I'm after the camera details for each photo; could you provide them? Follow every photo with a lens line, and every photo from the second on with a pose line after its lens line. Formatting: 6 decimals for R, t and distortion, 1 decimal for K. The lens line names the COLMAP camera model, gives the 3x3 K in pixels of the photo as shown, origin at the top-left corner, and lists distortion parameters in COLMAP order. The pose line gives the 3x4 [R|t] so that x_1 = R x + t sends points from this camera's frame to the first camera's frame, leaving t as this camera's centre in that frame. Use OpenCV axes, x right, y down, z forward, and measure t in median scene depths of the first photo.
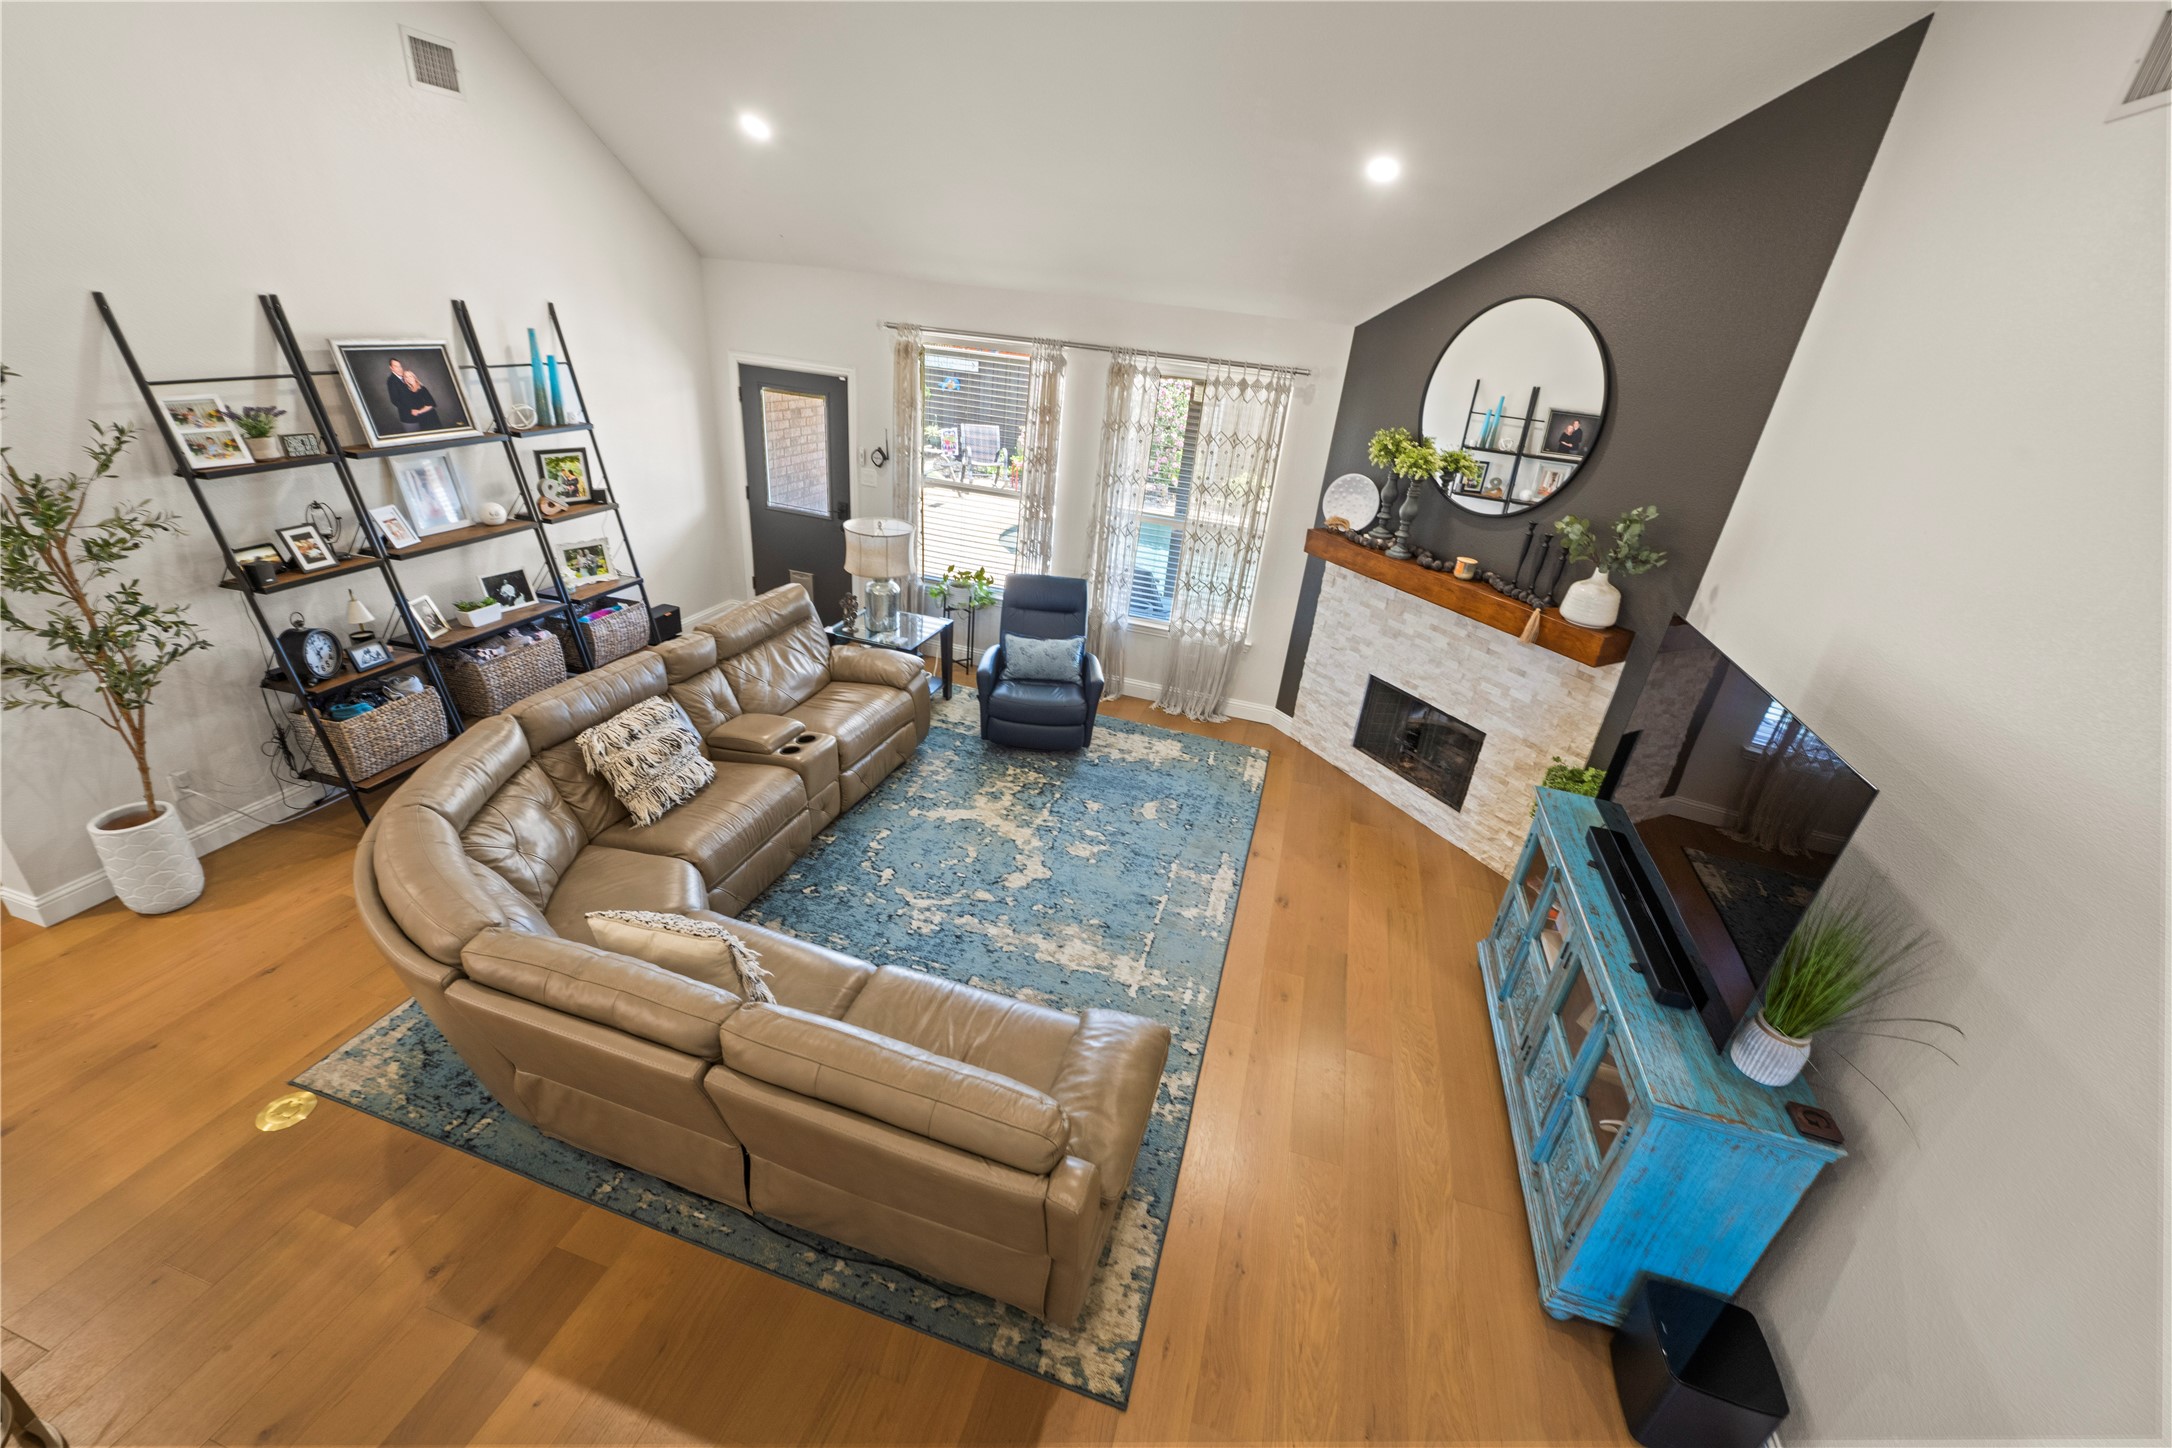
lens RADIAL K [[864.1, 0, 1105.6], [0, 864.1, 721.8], [0, 0, 1]] dist [-0.010141, -0.000377]
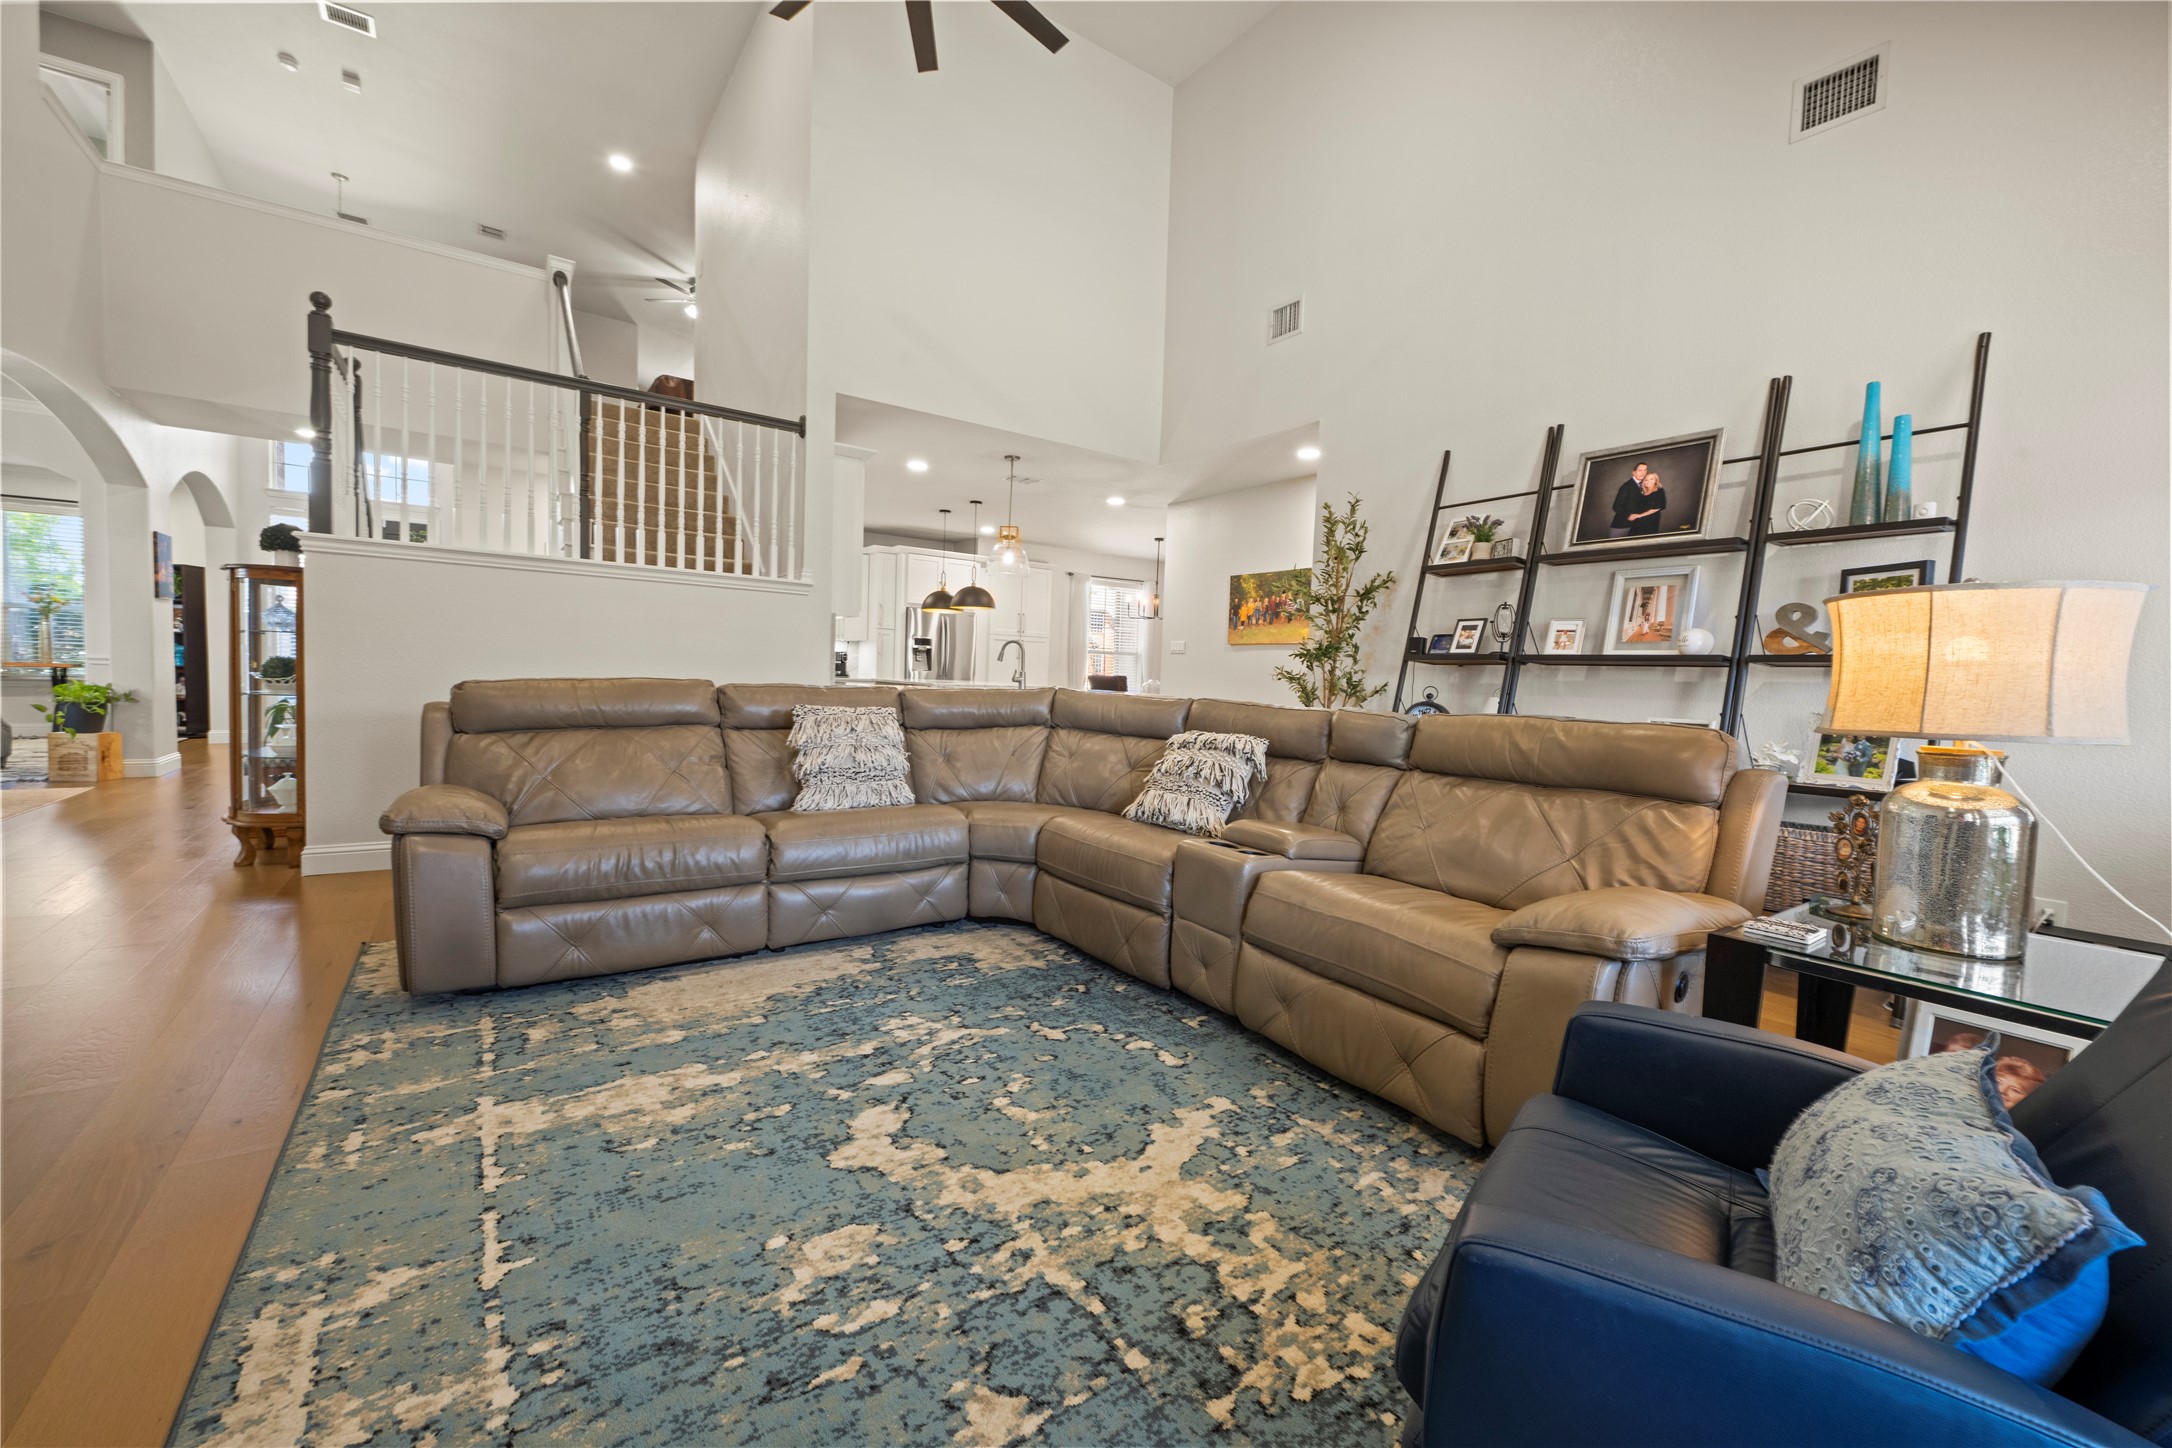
lens RADIAL K [[864.1, 0, 1105.6], [0, 864.1, 721.8], [0, 0, 1]] dist [-0.010141, -0.000377]
pose [[-0.621227, -0.079782, -0.779559, 0.197794], [-0.425004, 0.870088, 0.249637, -0.169087], [0.658369, 0.486397, -0.574429, 1.251826]]
